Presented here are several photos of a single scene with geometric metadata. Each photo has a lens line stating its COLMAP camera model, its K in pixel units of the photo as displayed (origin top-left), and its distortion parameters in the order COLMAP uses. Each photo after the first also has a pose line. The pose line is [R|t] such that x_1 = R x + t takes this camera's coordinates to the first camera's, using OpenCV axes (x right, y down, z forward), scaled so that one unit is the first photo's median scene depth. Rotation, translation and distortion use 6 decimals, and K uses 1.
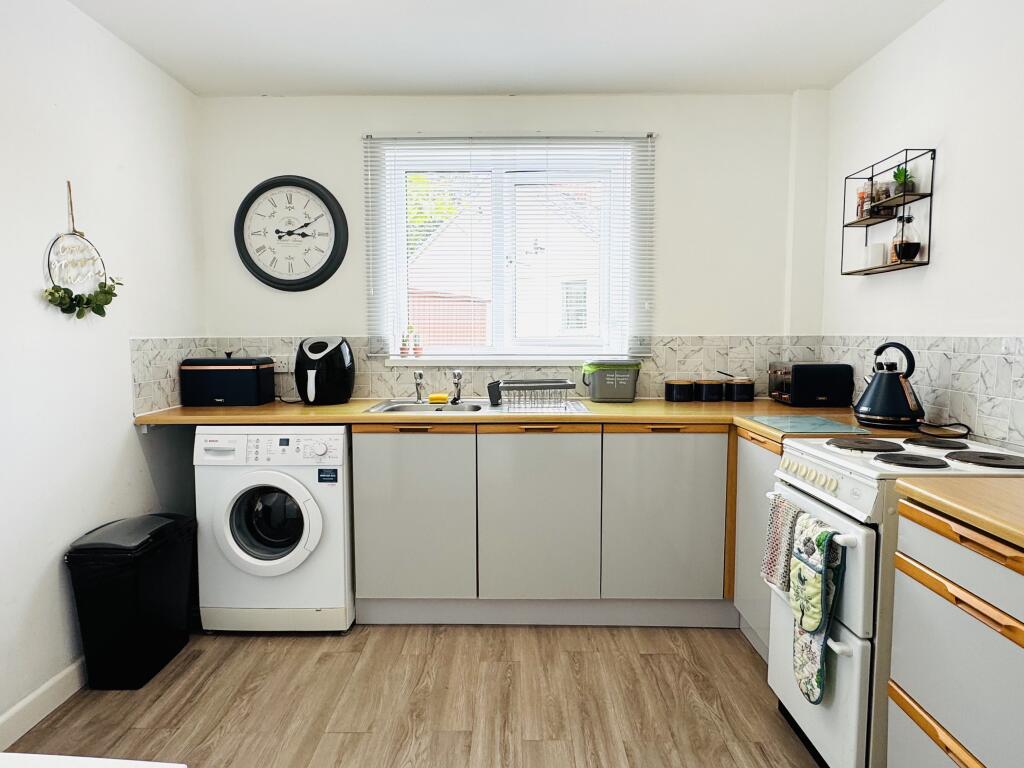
lens RADIAL K [[592.9, 0, 511.9], [0, 592.9, 379.0], [0, 0, 1]] dist [-0.002239, -0.000294]
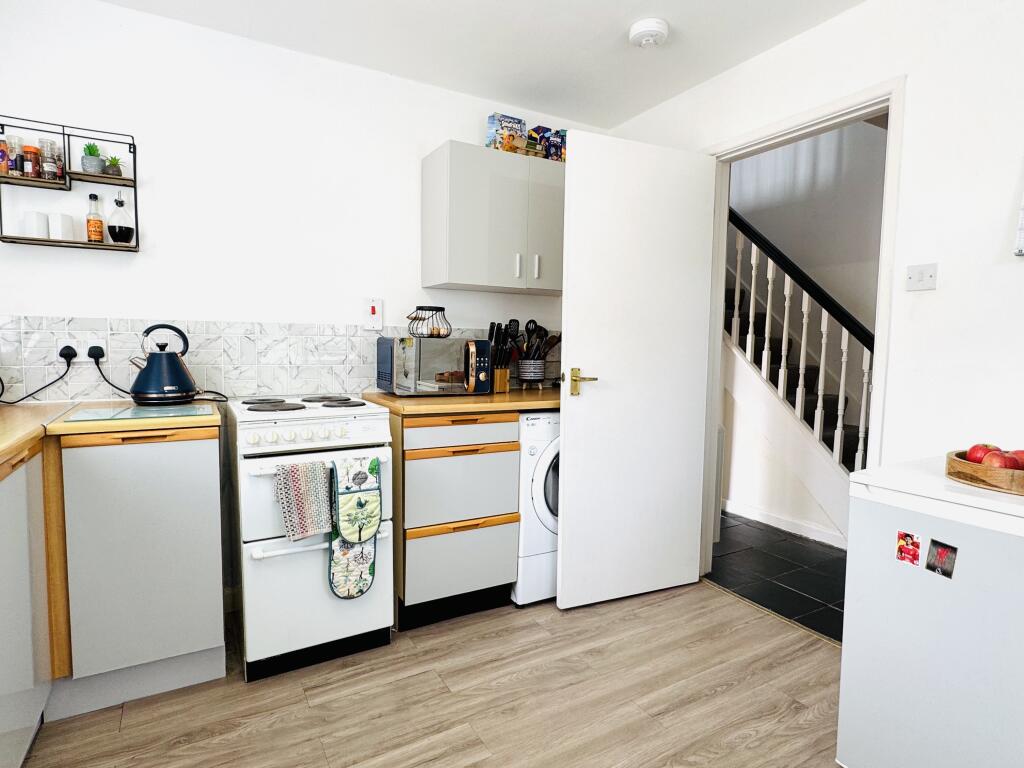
lens RADIAL K [[556.8, 0, 511.3], [0, 556.8, 393.6], [0, 0, 1]] dist [-0.003178, -0.000594]
pose [[-0.514004, -0.062038, 0.855541, -0.542198], [0.059141, 0.992445, 0.107497, -0.006090], [-0.855747, 0.105852, -0.506452, 1.012248]]
